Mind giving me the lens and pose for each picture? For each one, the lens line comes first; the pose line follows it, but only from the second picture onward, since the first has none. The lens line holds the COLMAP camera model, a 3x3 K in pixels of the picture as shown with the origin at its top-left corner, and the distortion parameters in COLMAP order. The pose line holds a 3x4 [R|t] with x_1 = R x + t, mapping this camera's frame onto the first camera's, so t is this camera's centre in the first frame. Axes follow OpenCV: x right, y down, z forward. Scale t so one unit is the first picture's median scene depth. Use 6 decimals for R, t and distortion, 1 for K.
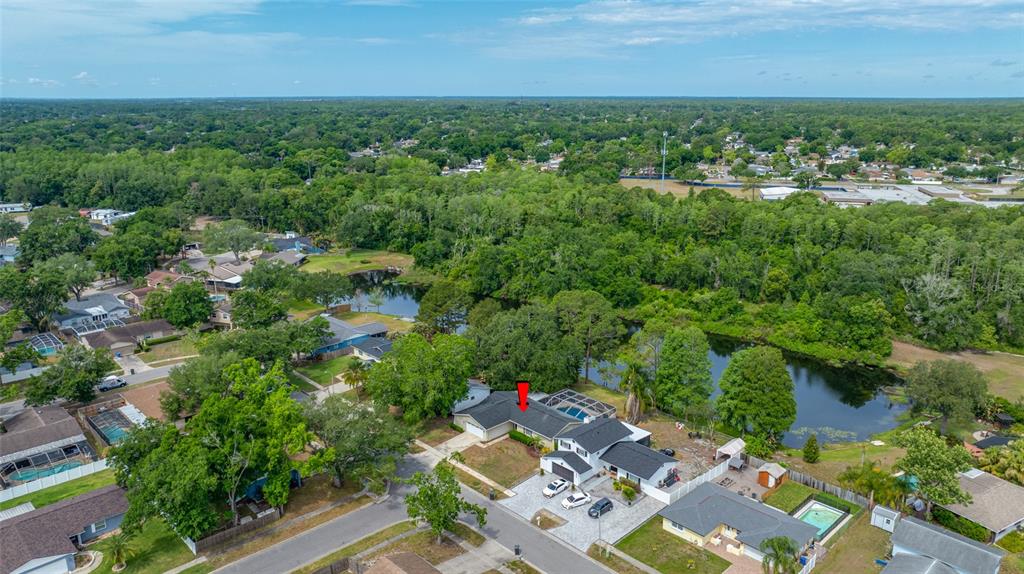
lens RADIAL K [[723.5, 0, 512.0], [0, 723.5, 287.0], [0, 0, 1]] dist [-0.036602, 0.042167]
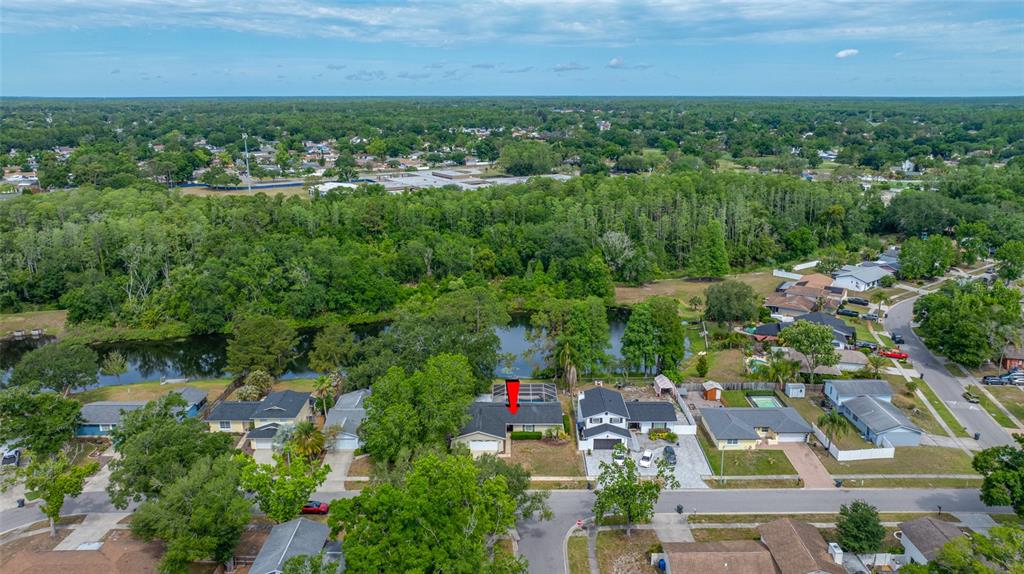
lens RADIAL K [[723.5, 0, 512.0], [0, 723.5, 287.0], [0, 0, 1]] dist [-0.036602, 0.042167]
pose [[0.690866, -0.185369, 0.698815, -0.734141], [0.185138, 0.979703, 0.076846, -0.082034], [-0.698877, 0.076287, 0.711162, 0.313881]]
